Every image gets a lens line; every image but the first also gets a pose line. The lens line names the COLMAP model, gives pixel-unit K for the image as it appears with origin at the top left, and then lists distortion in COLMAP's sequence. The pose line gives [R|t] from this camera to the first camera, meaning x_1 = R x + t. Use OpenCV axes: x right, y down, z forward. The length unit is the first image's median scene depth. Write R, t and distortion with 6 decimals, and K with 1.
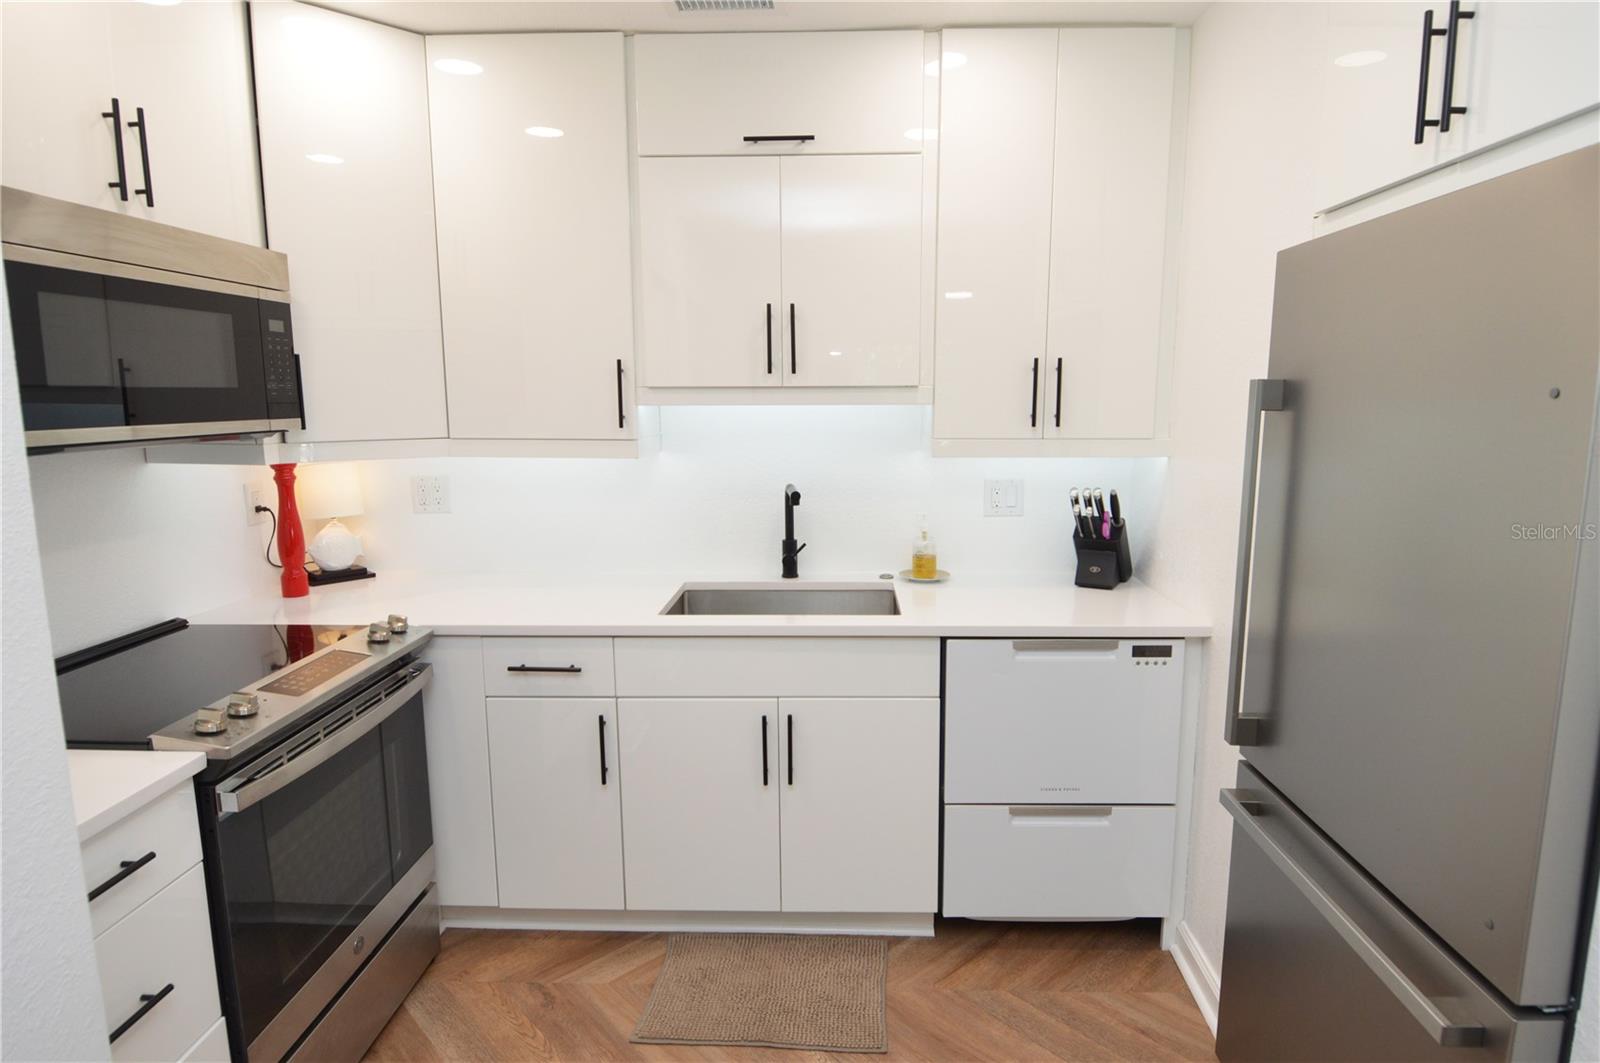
lens RADIAL K [[850.9, 0, 811.3], [0, 850.9, 520.3], [0, 0, 1]] dist [0.021521, -0.030817]
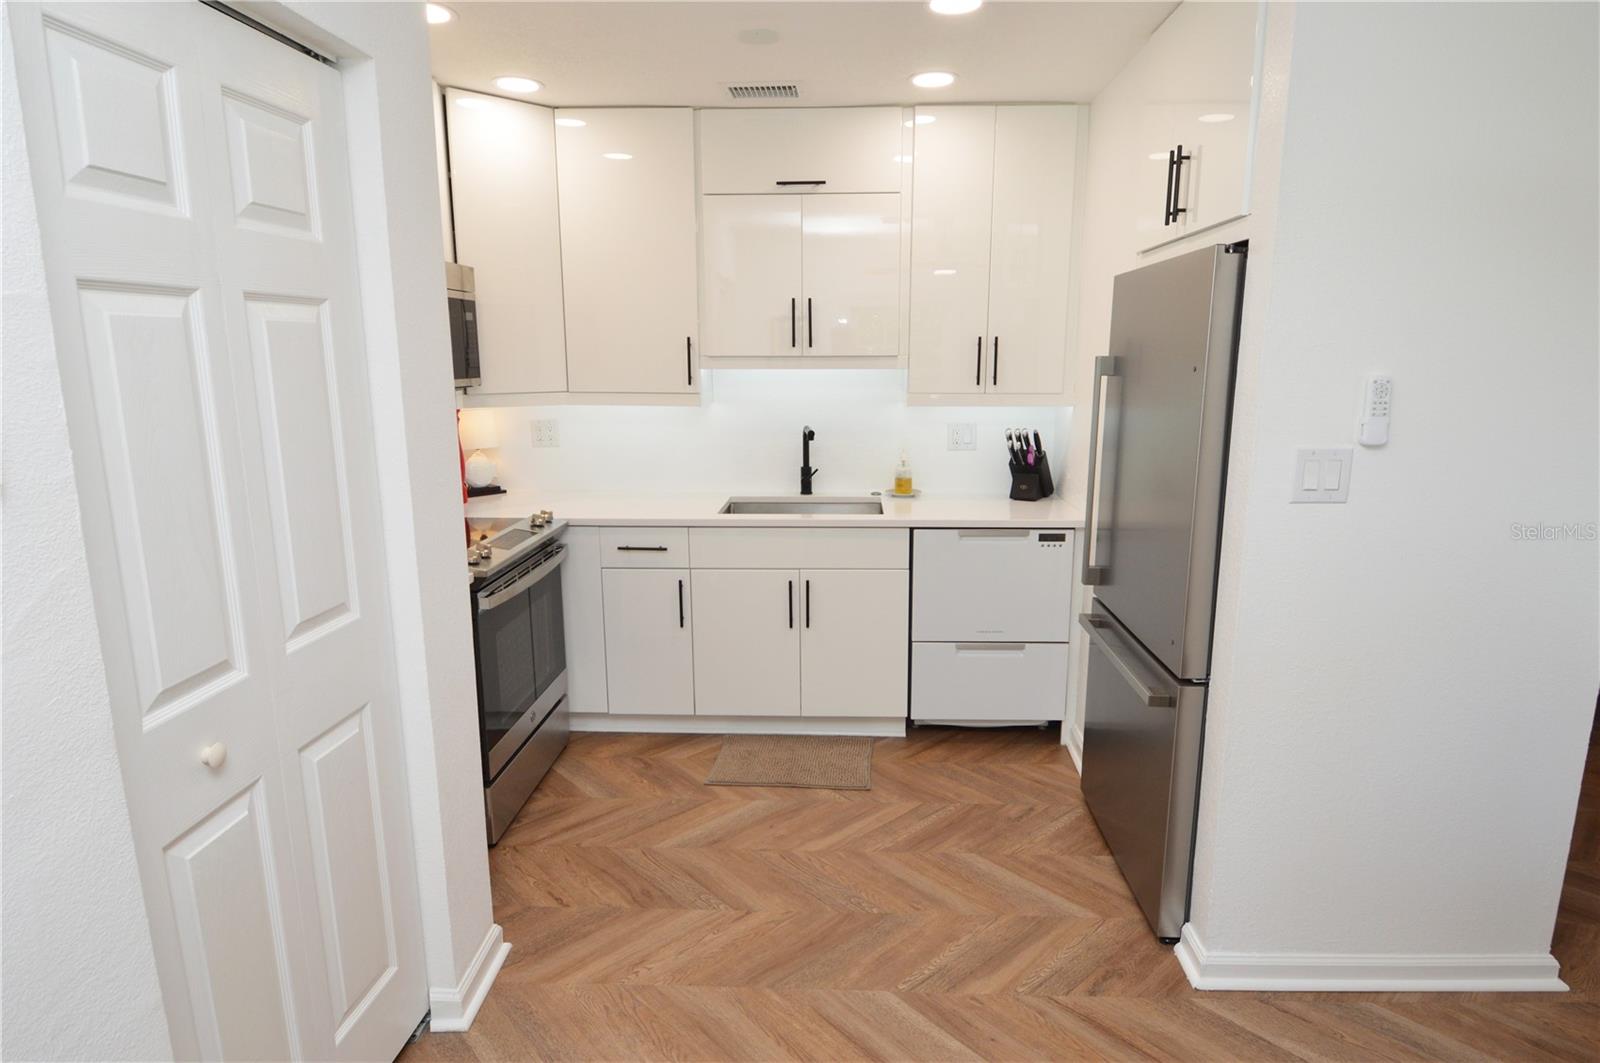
lens RADIAL K [[850.9, 0, 811.3], [0, 850.9, 520.3], [0, 0, 1]] dist [0.021521, -0.030817]
pose [[0.999967, 0.003568, -0.007343, -0.008086], [-0.003197, 0.998748, 0.049931, 0.049326], [0.007512, -0.049906, 0.998726, -0.465070]]
